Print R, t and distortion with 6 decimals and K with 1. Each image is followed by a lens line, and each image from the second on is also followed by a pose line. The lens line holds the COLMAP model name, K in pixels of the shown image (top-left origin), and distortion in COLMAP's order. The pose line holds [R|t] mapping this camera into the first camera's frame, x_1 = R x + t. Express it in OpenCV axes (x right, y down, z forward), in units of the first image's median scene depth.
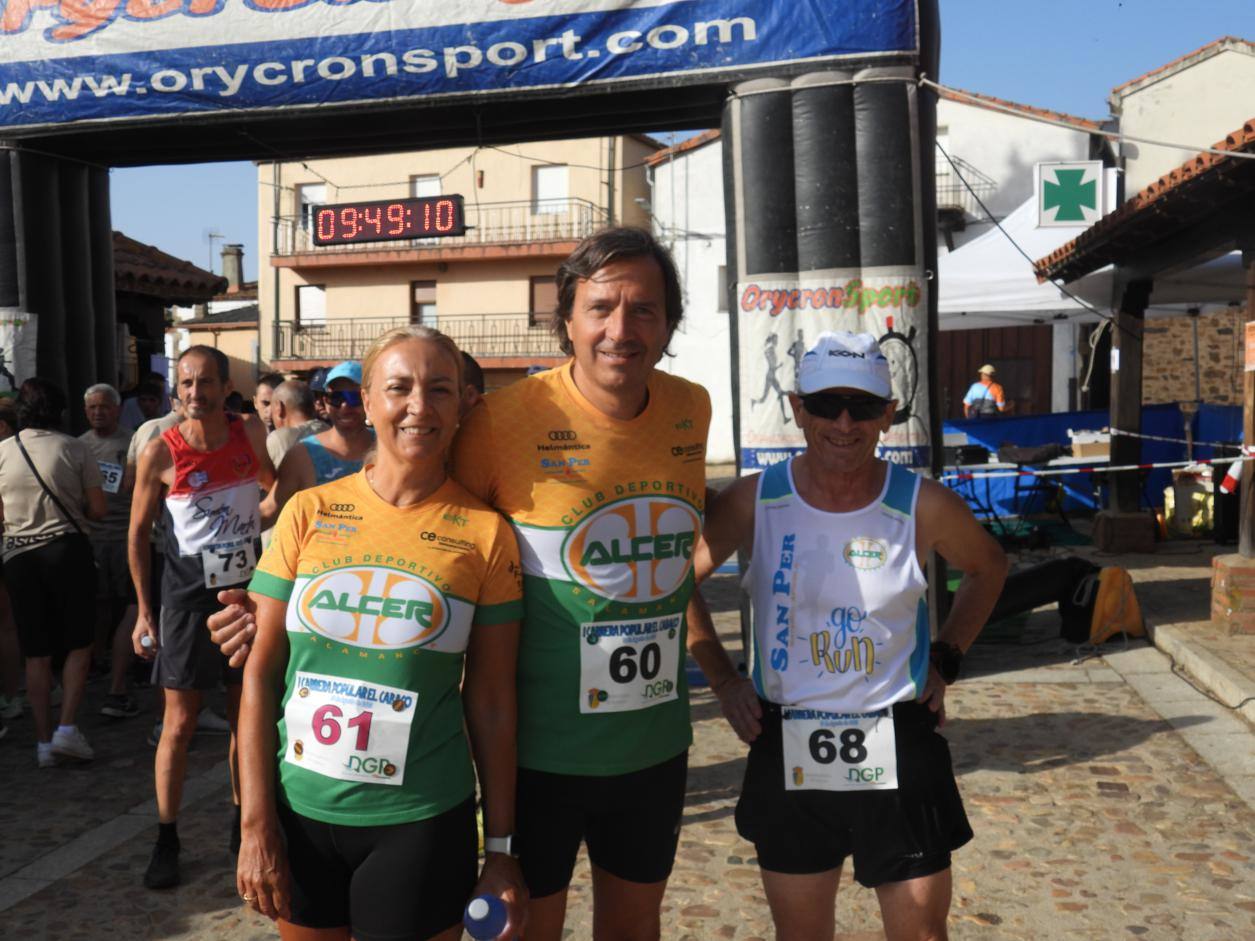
lens RADIAL K [[1417.1, 0, 623.2], [0, 1417.1, 467.4], [0, 0, 1]] dist [0.003866, -0.021023]
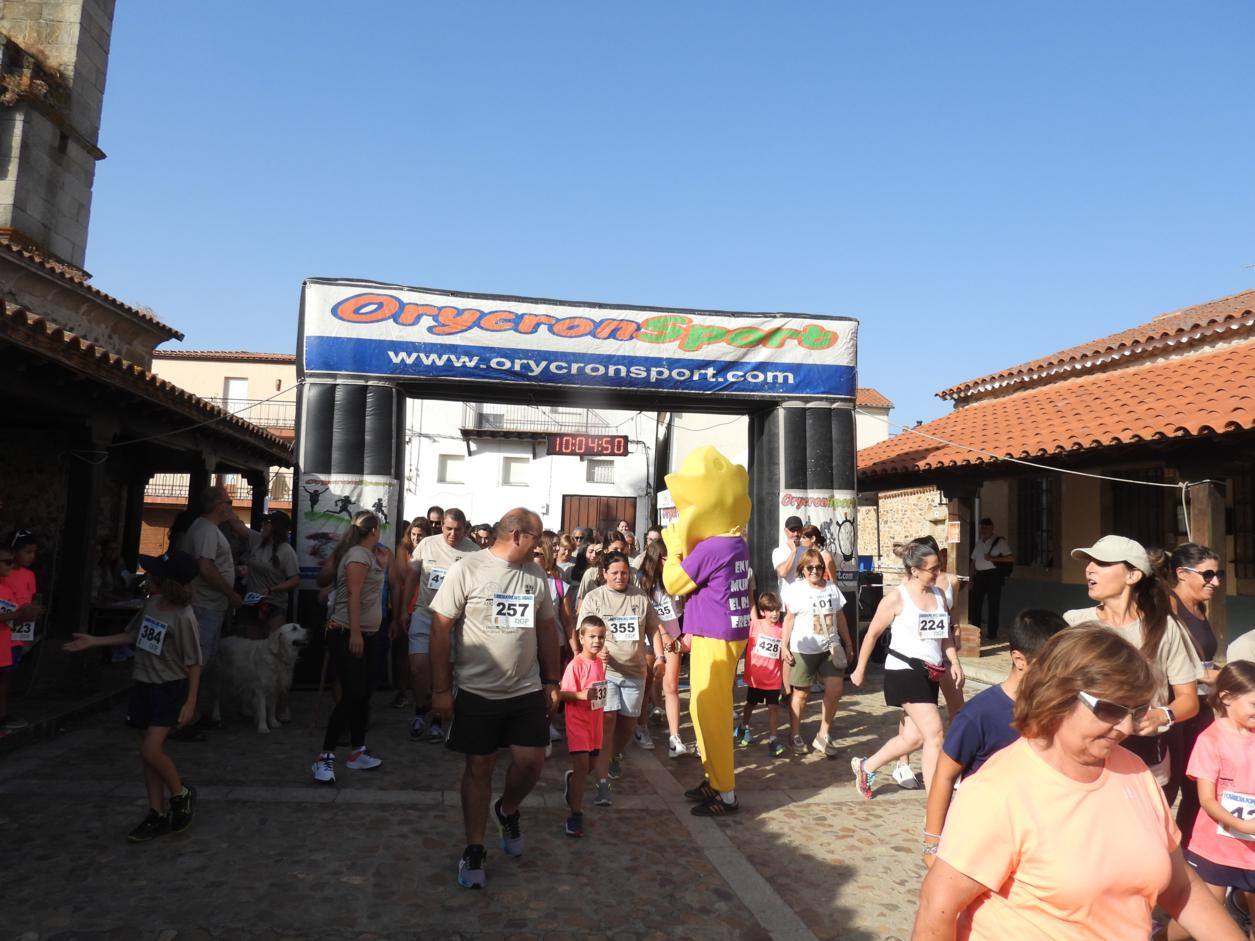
lens RADIAL K [[898.9, 0, 627.4], [0, 898.9, 469.6], [0, 0, 1]] dist [-0.017317, 0.003407]
pose [[0.913821, 0.075511, 0.399036, -0.652336], [-0.025653, 0.991333, -0.128847, 0.016223], [-0.405306, 0.107507, 0.907838, -0.139345]]
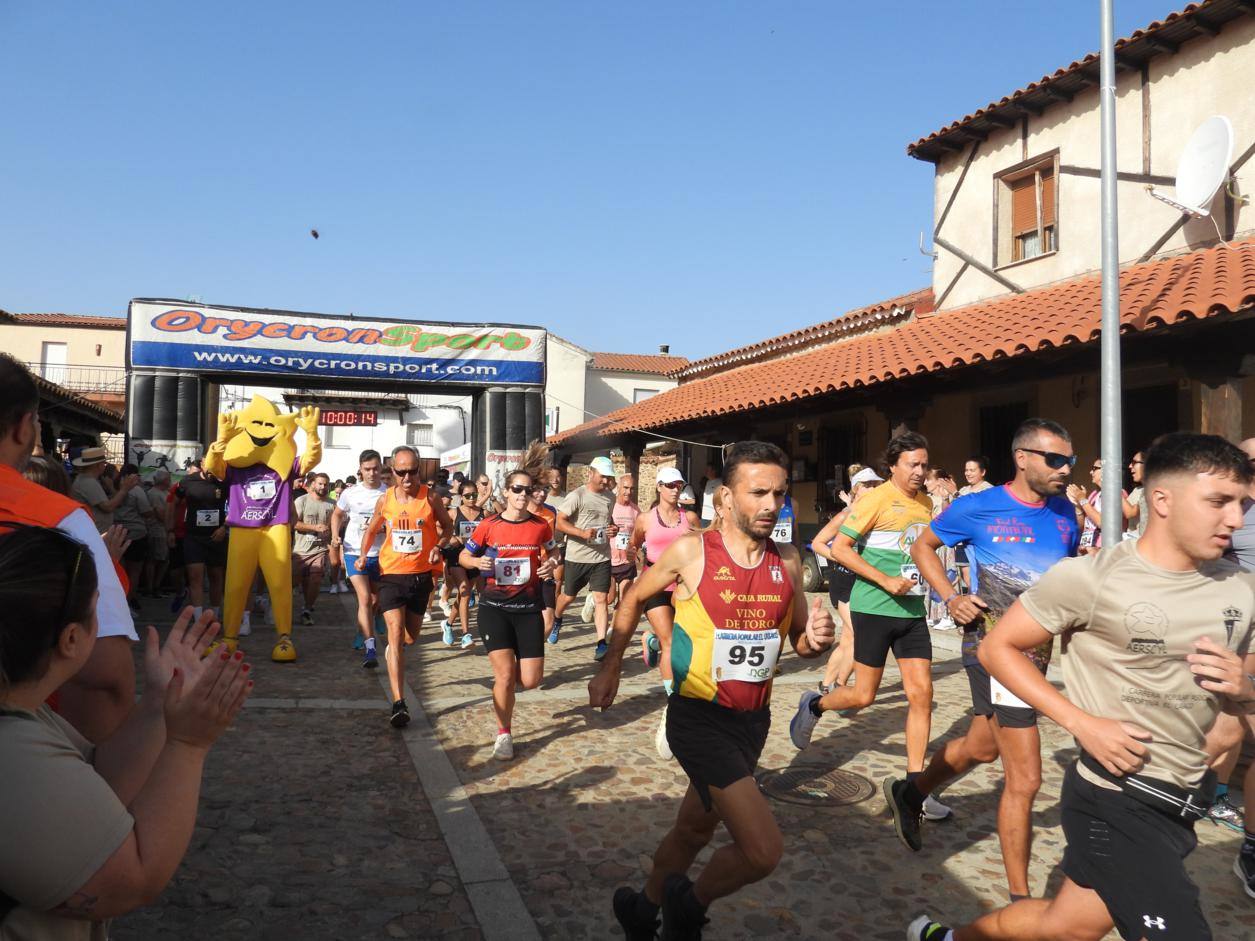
lens RADIAL K [[955.9, 0, 621.0], [0, 955.9, 466.7], [0, 0, 1]] dist [-0.039439, 0.006382]
pose [[0.849988, 0.056538, 0.523760, -0.715124], [-0.008080, 0.995506, -0.094349, 0.087484], [-0.526741, 0.075963, 0.846625, -0.843773]]
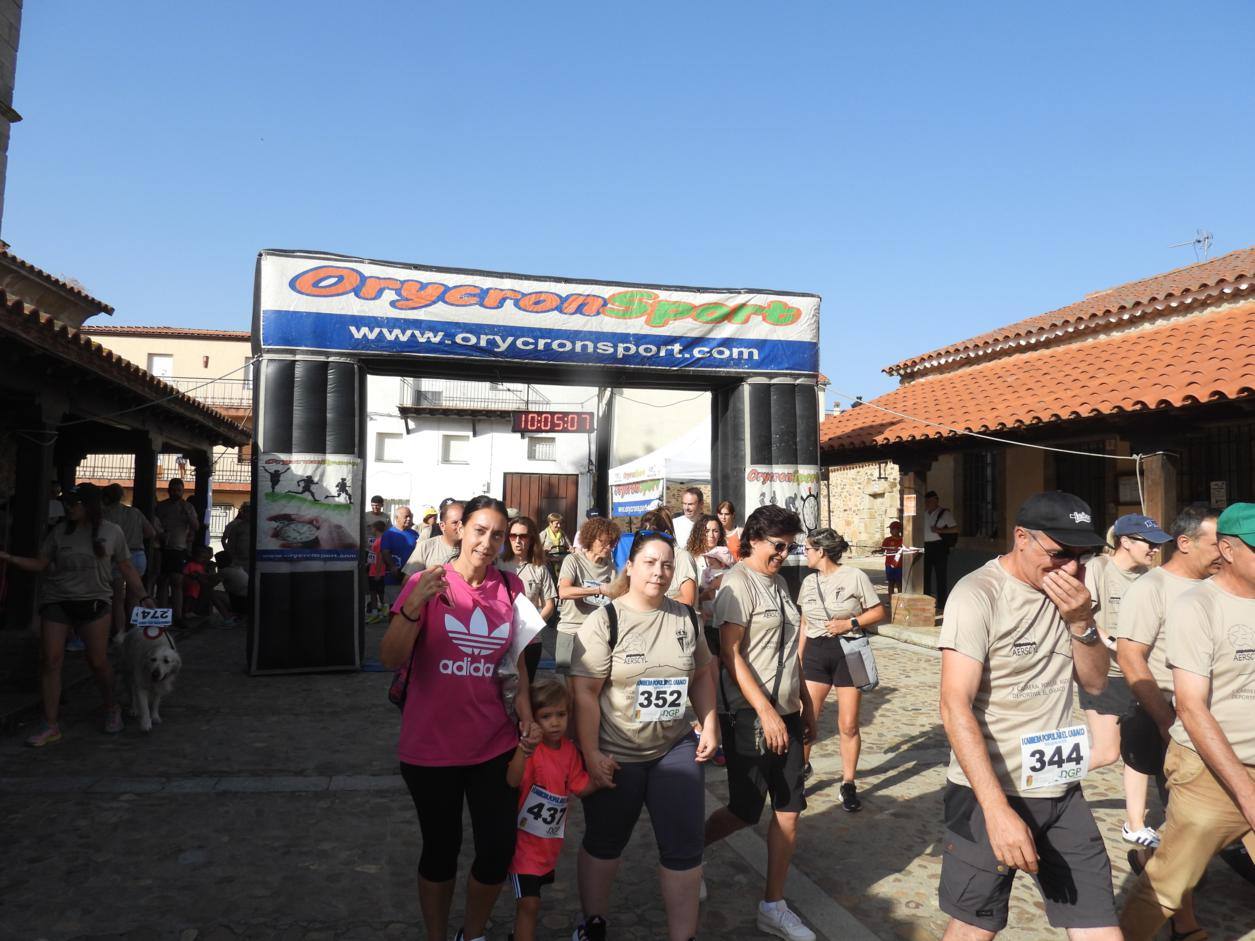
lens RADIAL K [[898.9, 0, 627.4], [0, 898.9, 469.6], [0, 0, 1]] dist [-0.017317, 0.003407]
pose [[0.881406, 0.056480, 0.468971, -0.695164], [-0.008103, 0.994487, -0.104542, 0.016406], [-0.472290, 0.088344, 0.877005, -0.110604]]
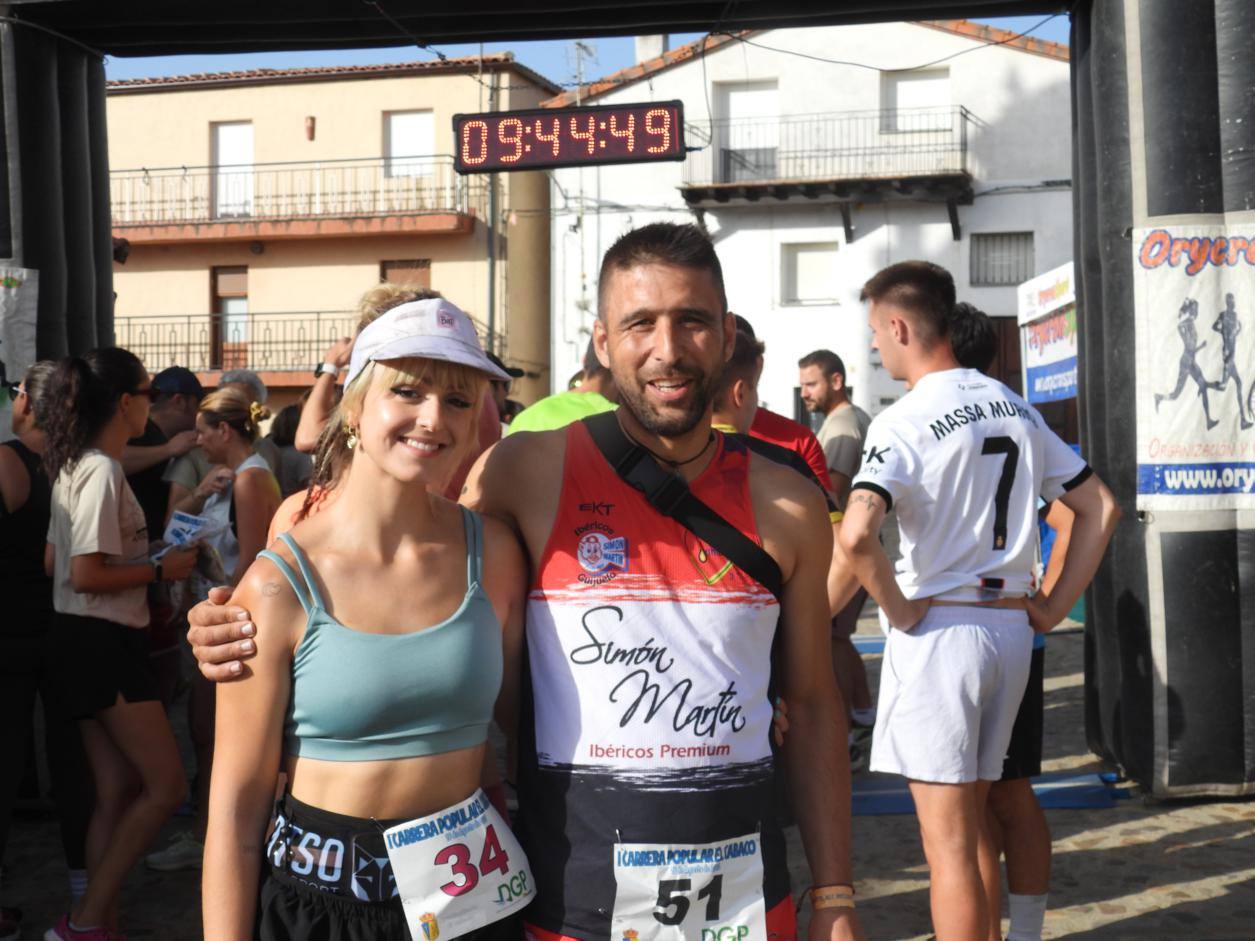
lens RADIAL K [[1870.8, 0, 631.9], [0, 1870.8, 474.6], [0, 0, 1]] dist [0.002166, -0.016941]
pose [[0.992180, -0.005179, 0.124711, -0.270131], [0.008543, 0.999613, -0.026461, 0.013020], [-0.124525, 0.027320, 0.991840, 0.116511]]
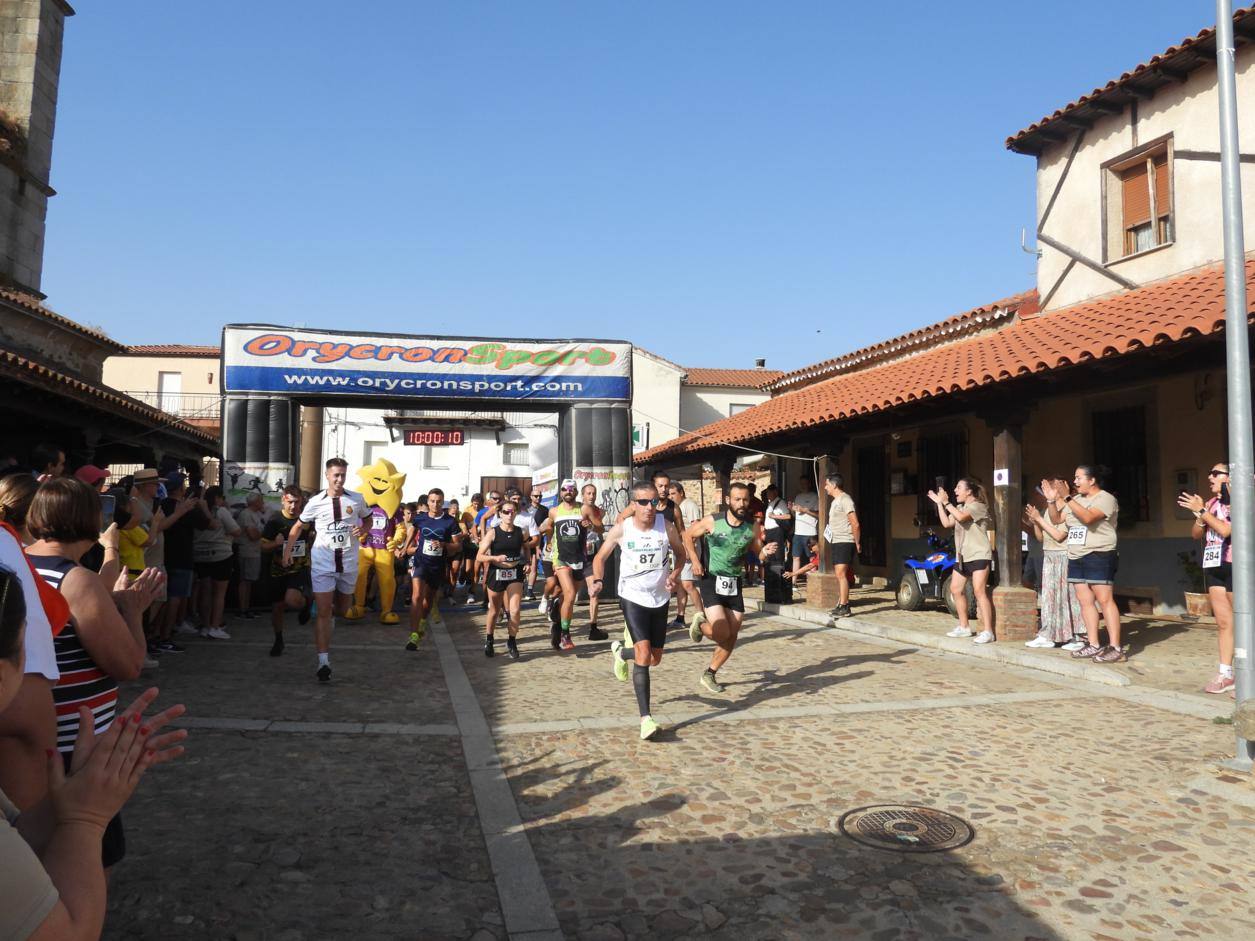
lens RADIAL K [[955.9, 0, 621.0], [0, 955.9, 466.7], [0, 0, 1]] dist [-0.039439, 0.006382]
pose [[0.900923, 0.051047, 0.430967, -0.671438], [-0.002820, 0.993726, -0.111809, 0.086154], [-0.433971, 0.099516, 0.895414, -0.817312]]
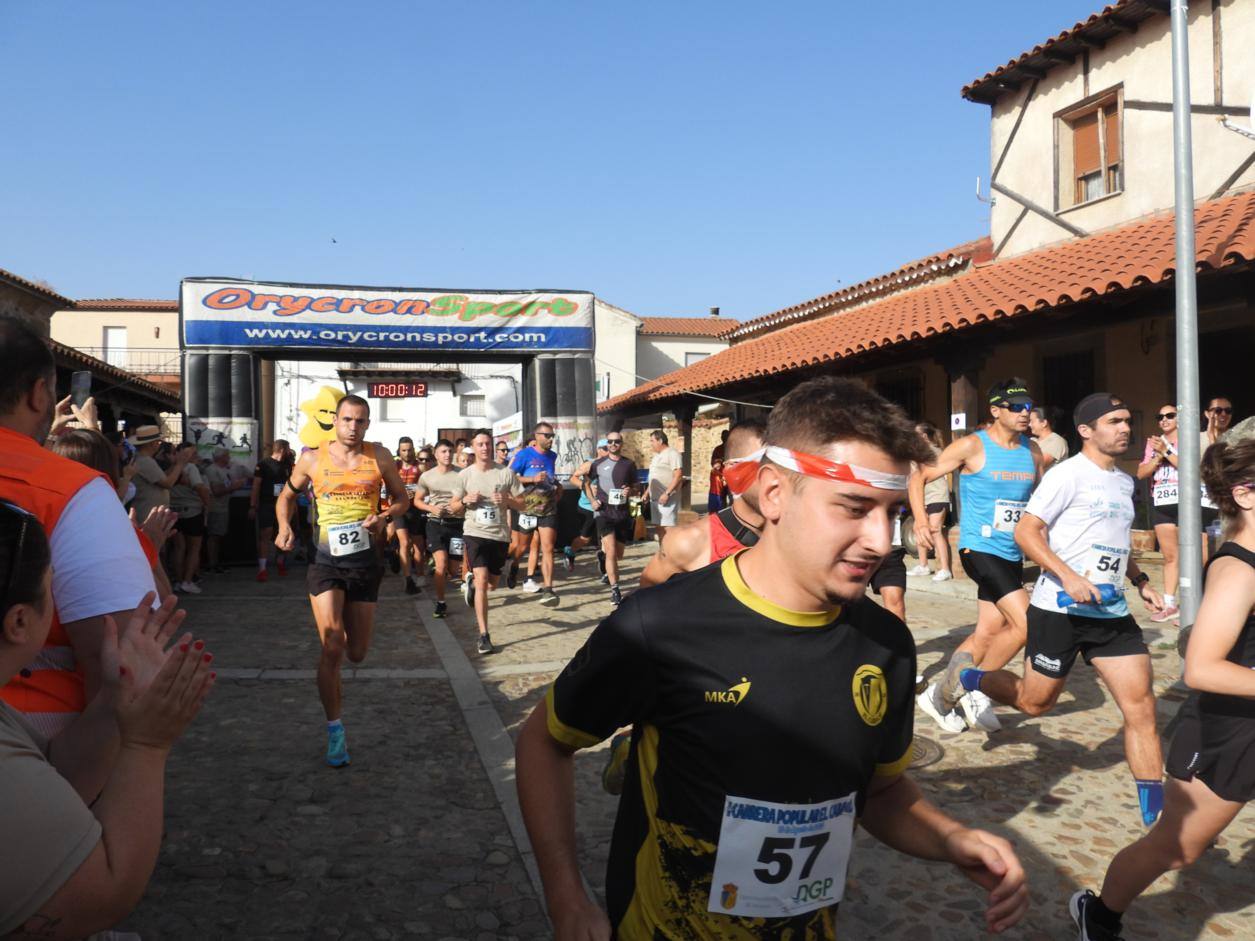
lens RADIAL K [[955.9, 0, 621.0], [0, 955.9, 466.7], [0, 0, 1]] dist [-0.039439, 0.006382]
pose [[0.879262, 0.013928, 0.476134, -0.703076], [0.016351, 0.998101, -0.059391, 0.089733], [-0.476057, 0.060005, 0.877365, -0.829289]]
